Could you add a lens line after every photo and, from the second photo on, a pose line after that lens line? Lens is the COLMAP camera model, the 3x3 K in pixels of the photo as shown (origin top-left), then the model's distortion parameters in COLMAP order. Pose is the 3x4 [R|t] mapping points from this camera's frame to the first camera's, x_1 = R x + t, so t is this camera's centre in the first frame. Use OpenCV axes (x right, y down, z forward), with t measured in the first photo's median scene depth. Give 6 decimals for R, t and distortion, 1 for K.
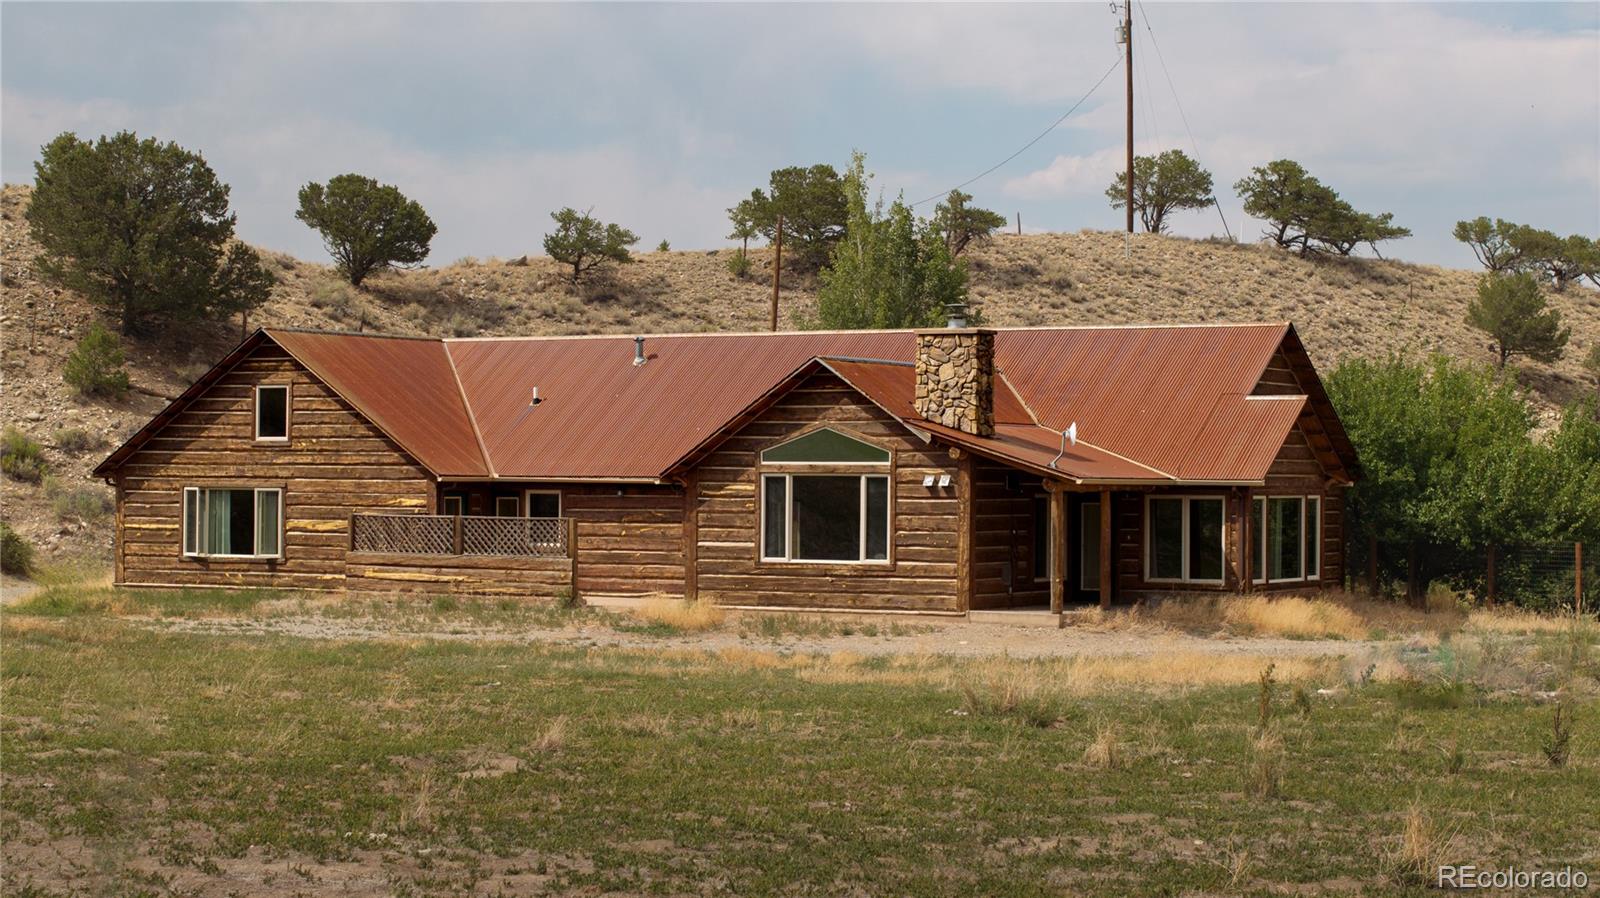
lens RADIAL K [[3215.8, 0, 800.0], [0, 3215.8, 449.0], [0, 0, 1]] dist [-0.167032, 1.278024]
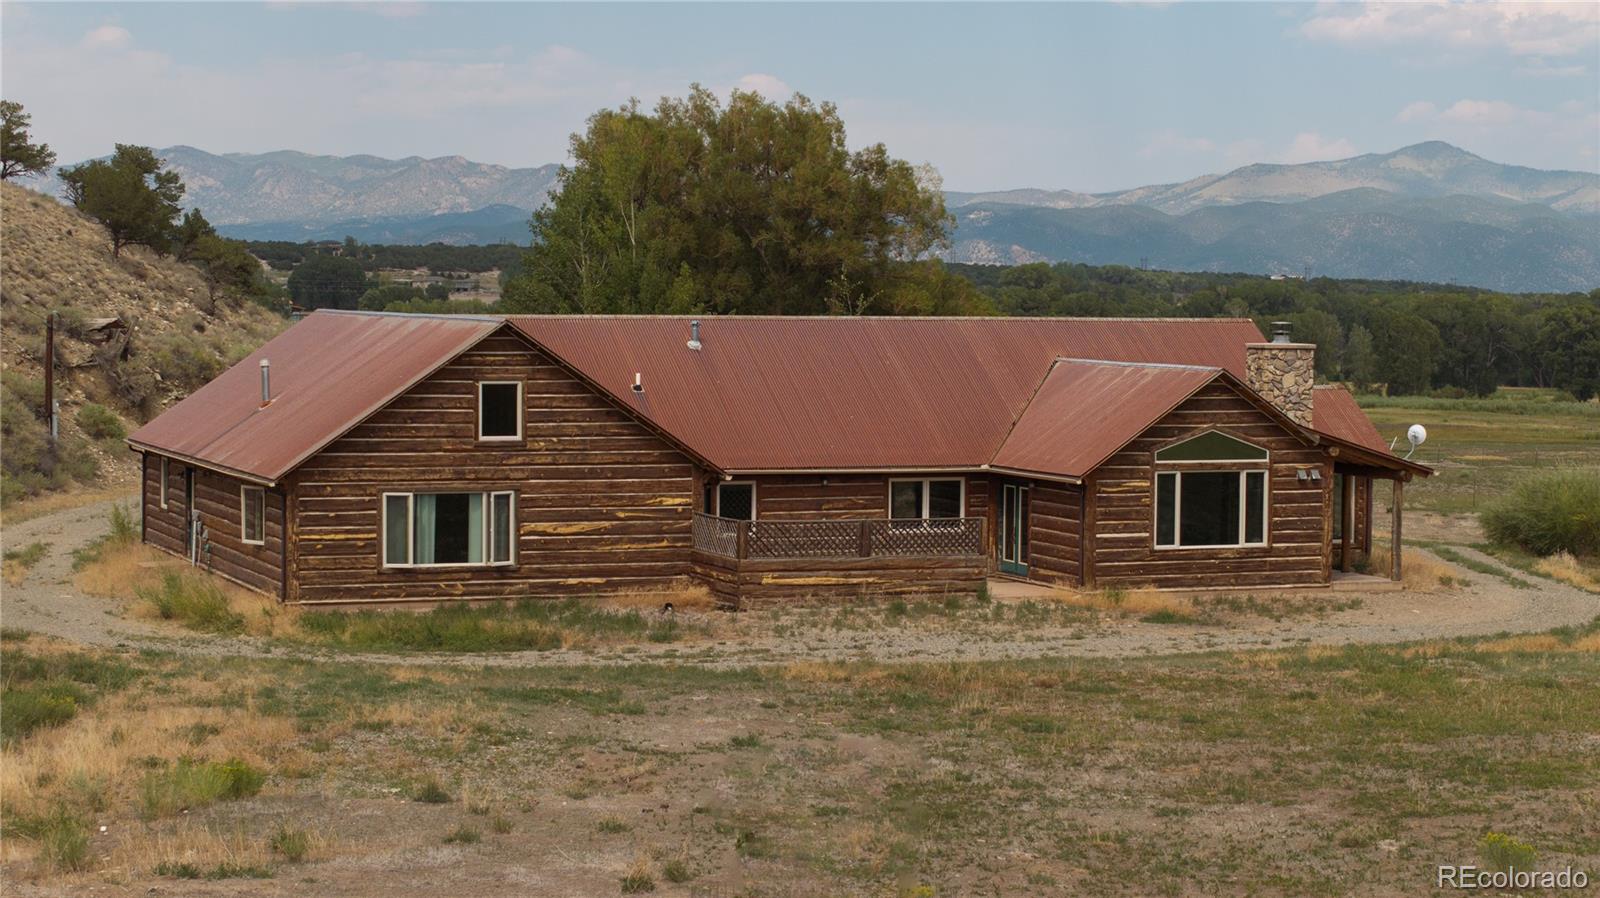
lens RADIAL K [[3215.8, 0, 800.0], [0, 3215.8, 449.0], [0, 0, 1]] dist [-0.167032, 1.278024]
pose [[0.626592, -0.041560, 0.778239, -0.957931], [-0.014125, 0.997808, 0.064658, -0.070562], [-0.779219, -0.051506, 0.624631, 0.393009]]
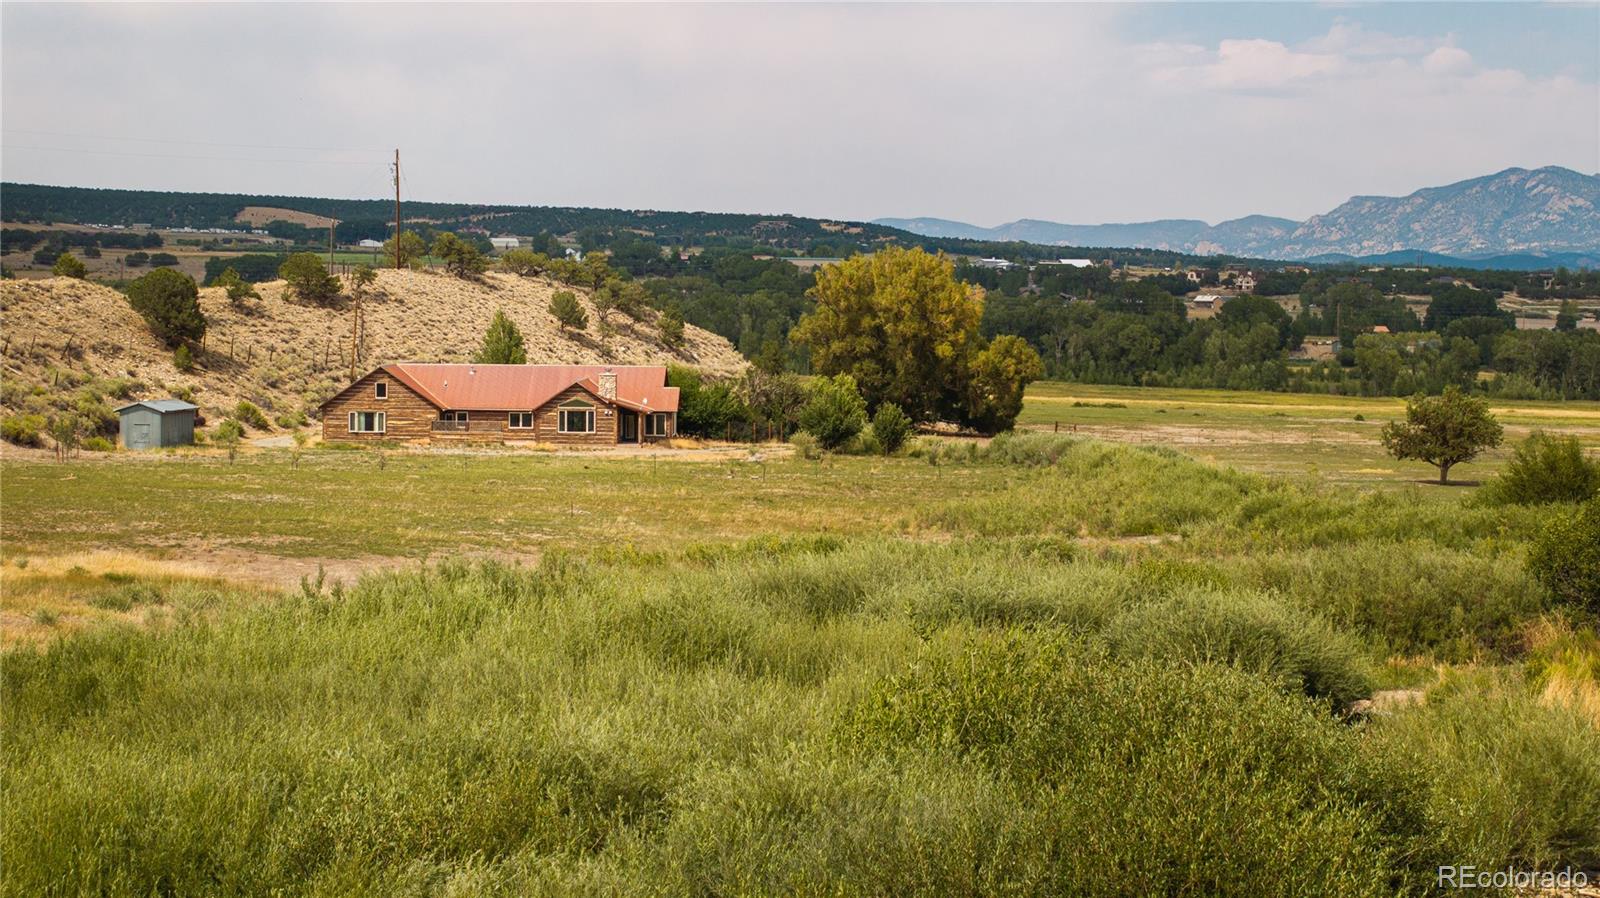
lens RADIAL K [[3215.8, 0, 800.0], [0, 3215.8, 449.0], [0, 0, 1]] dist [-0.167032, 1.278024]
pose [[0.892649, -0.022241, 0.450203, -1.509334], [-0.007008, 0.997977, 0.063196, -0.194378], [-0.450698, -0.059567, 0.890687, -2.621110]]
